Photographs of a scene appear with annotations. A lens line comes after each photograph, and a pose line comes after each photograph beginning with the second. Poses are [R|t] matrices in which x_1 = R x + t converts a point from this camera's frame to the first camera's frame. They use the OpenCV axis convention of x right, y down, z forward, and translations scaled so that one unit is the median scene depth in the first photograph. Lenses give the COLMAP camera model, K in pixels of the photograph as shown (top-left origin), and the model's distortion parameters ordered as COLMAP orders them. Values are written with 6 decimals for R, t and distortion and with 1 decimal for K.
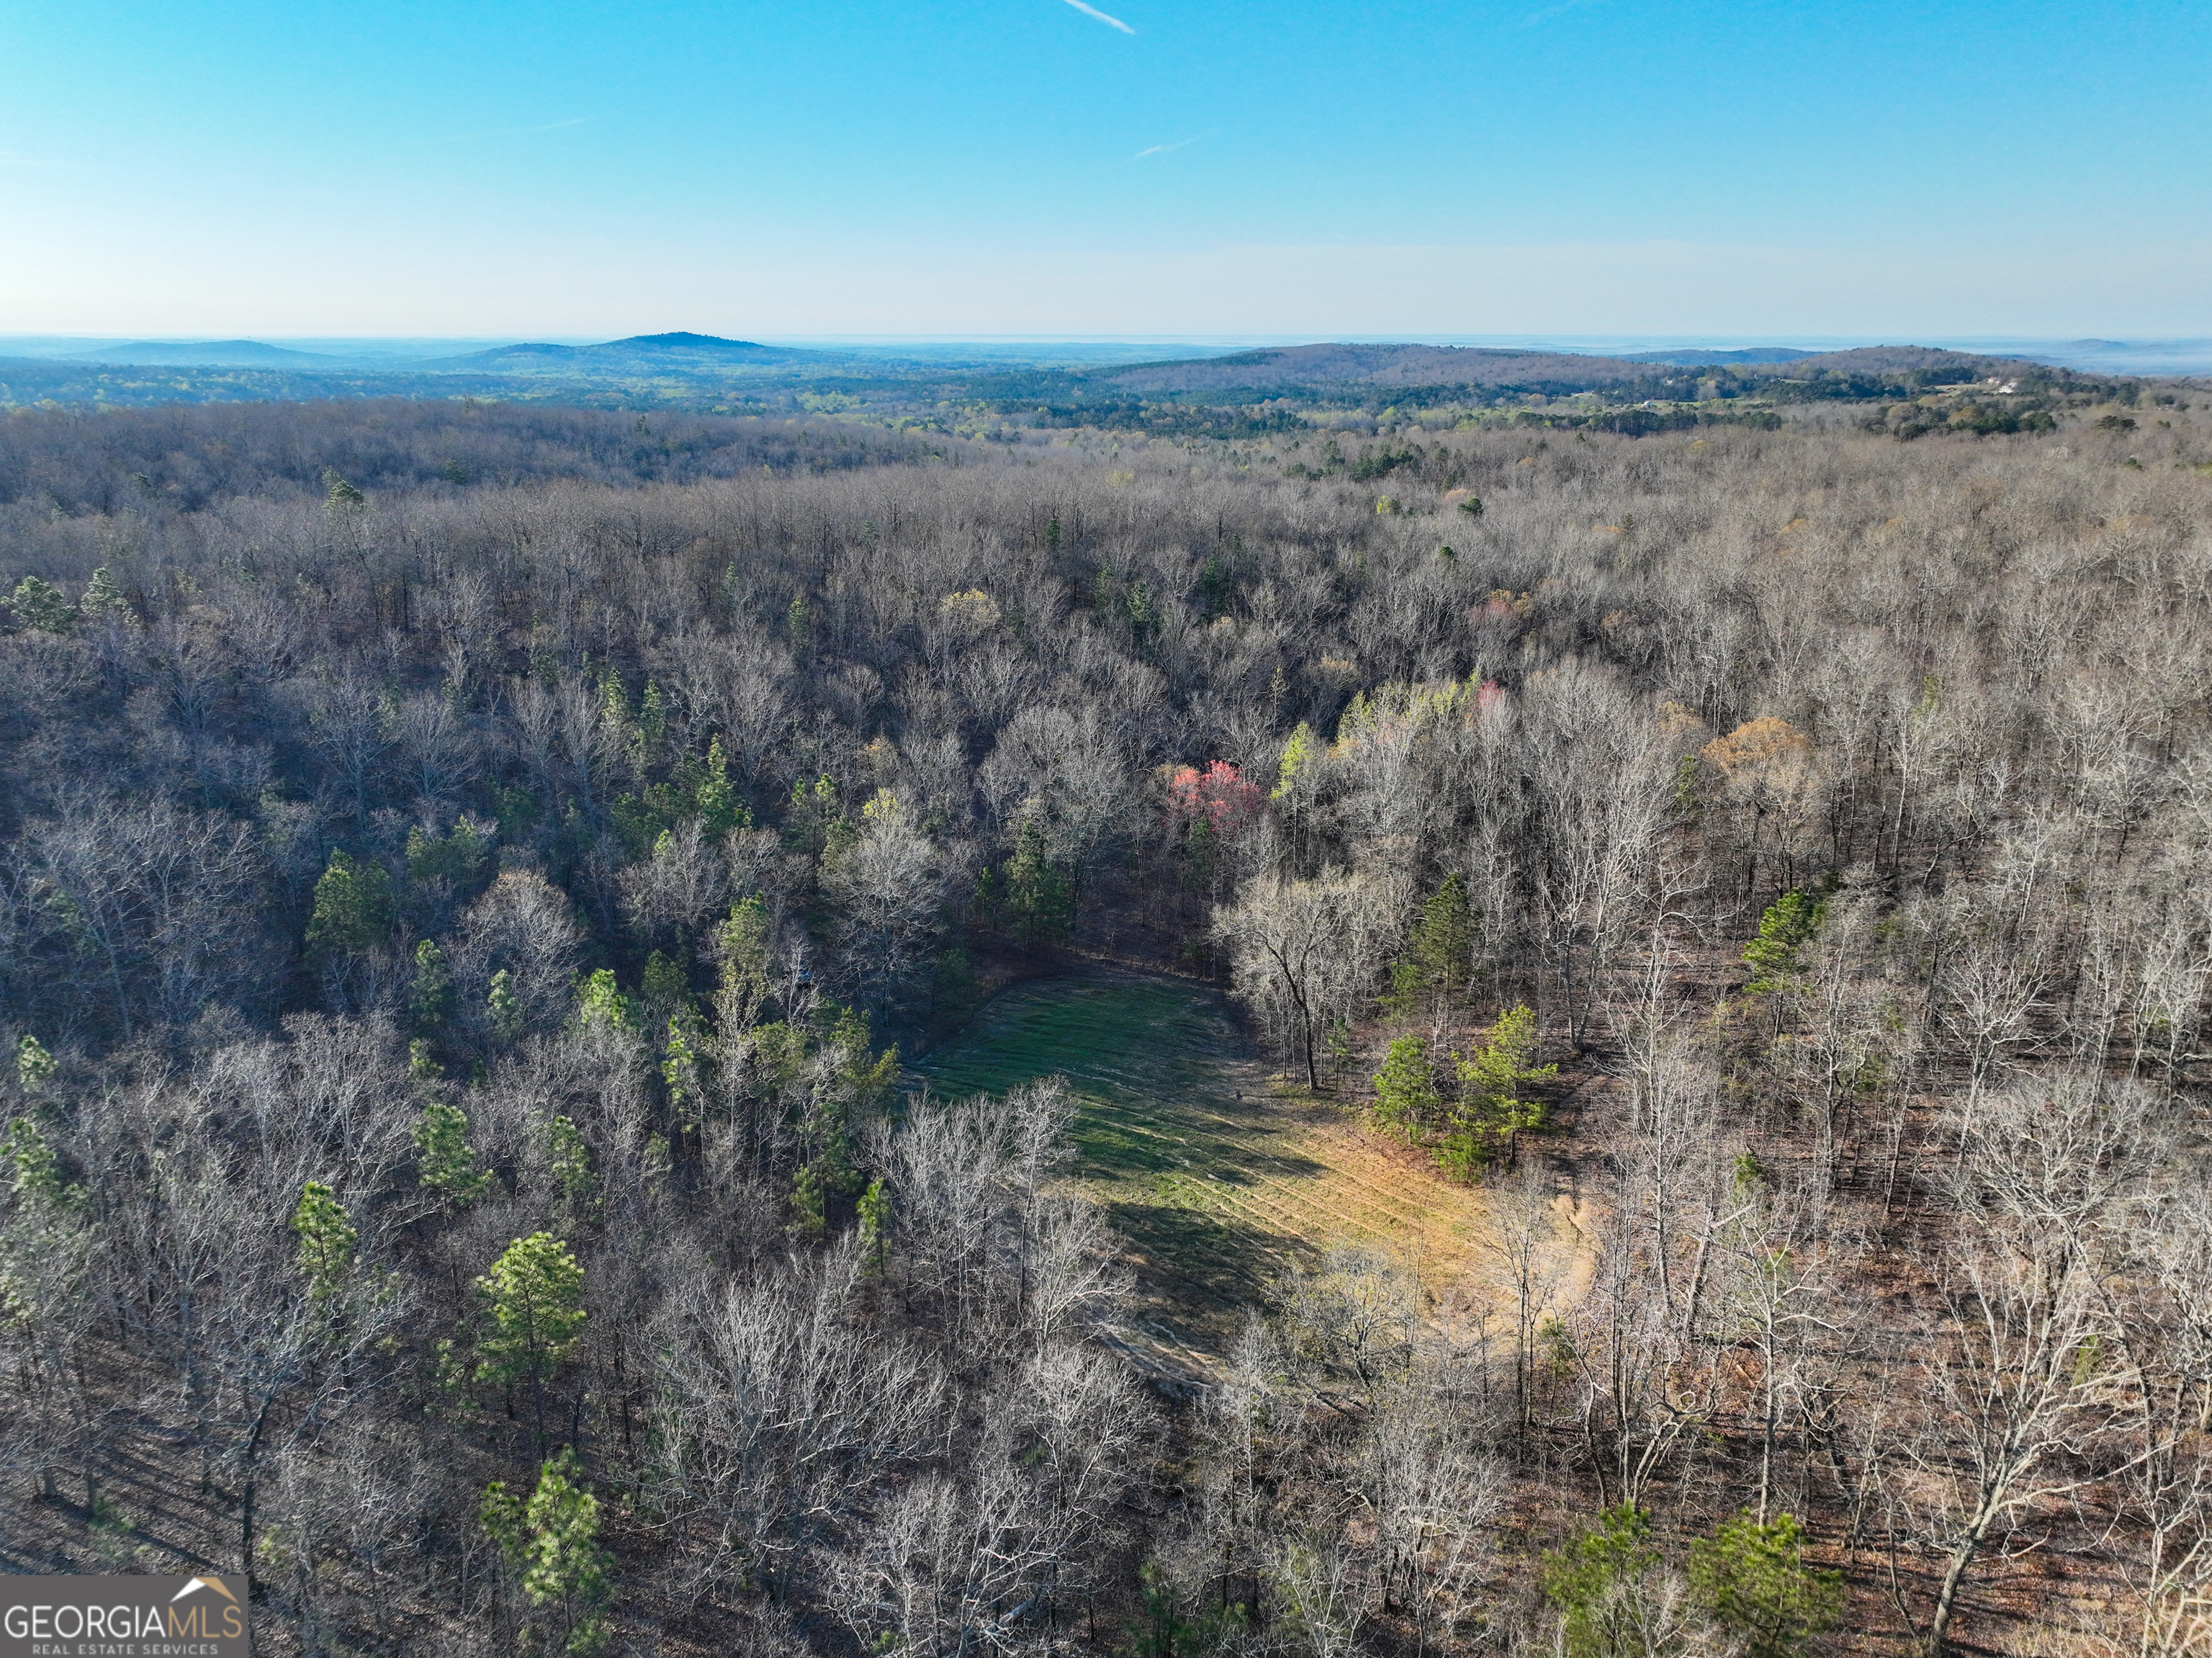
lens RADIAL K [[1554.2, 0, 1106.0], [0, 1554.2, 829.0], [0, 0, 1]] dist [0.005169, 0.008727]
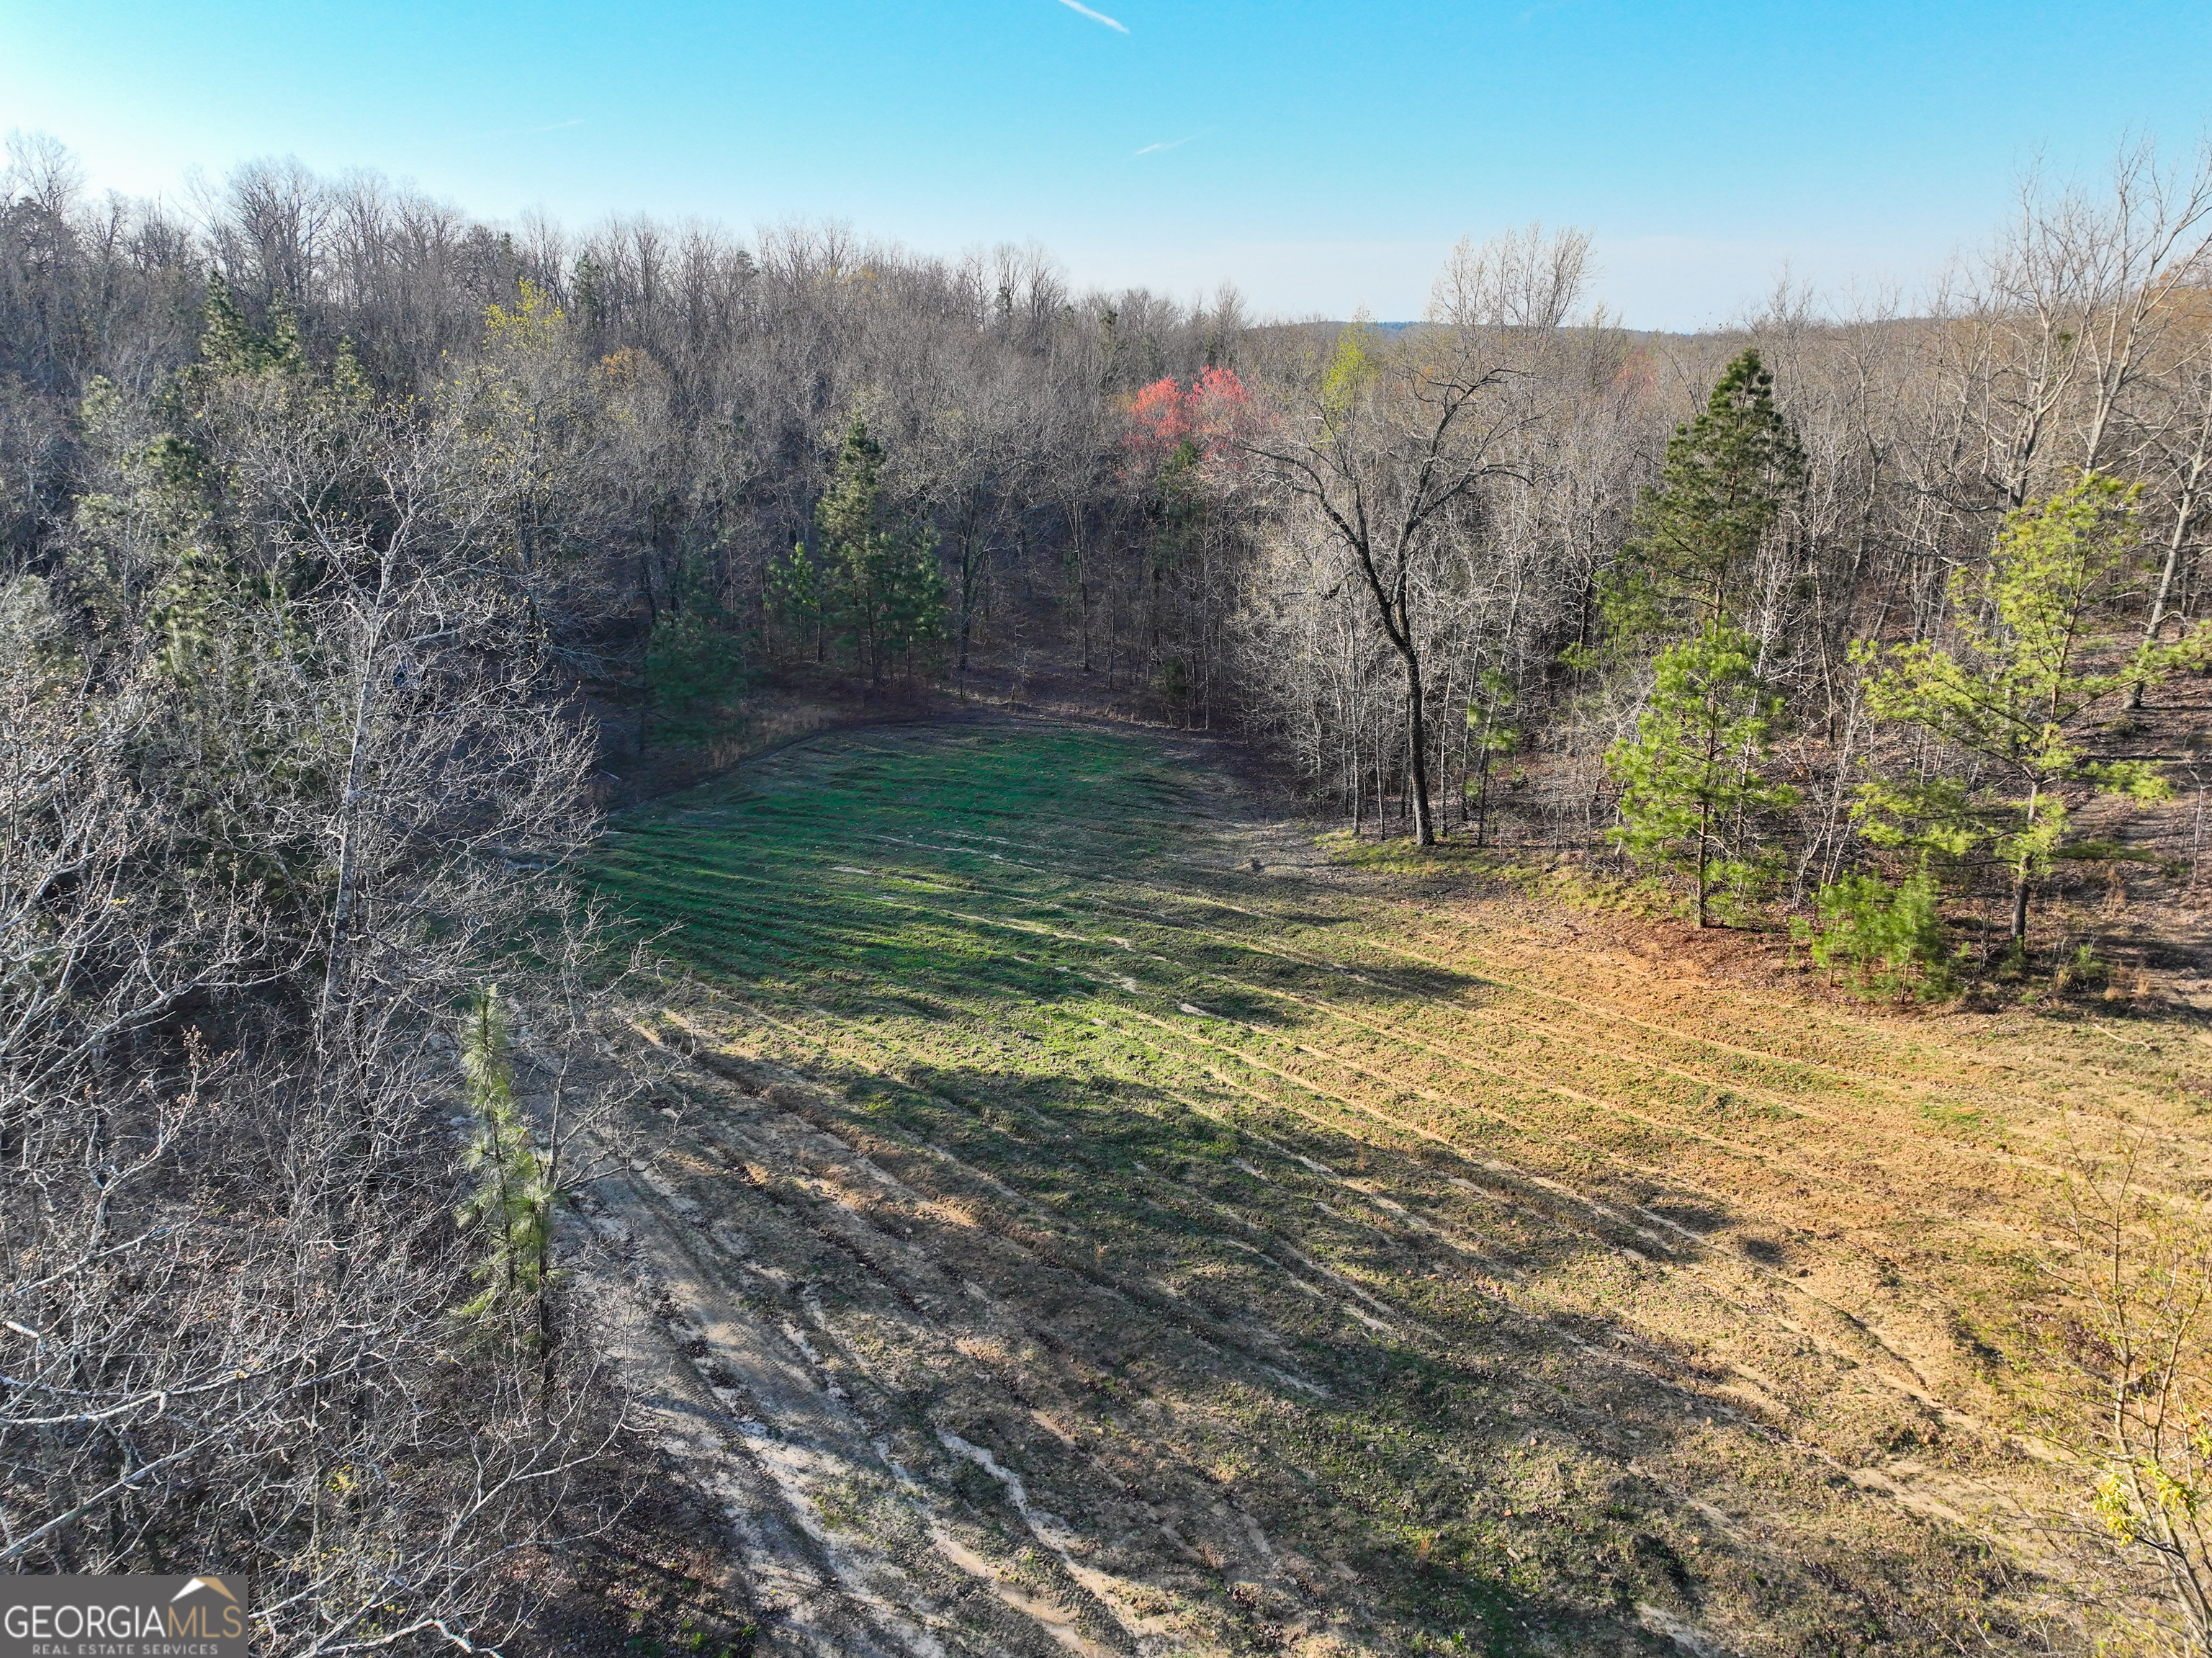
lens RADIAL K [[1554.2, 0, 1106.0], [0, 1554.2, 829.0], [0, 0, 1]] dist [0.005169, 0.008727]
pose [[0.999991, -0.002718, -0.003130, 0.048459], [0.002719, 0.999996, 0.000282, 0.178113], [0.003129, -0.000291, 0.999995, 0.612931]]
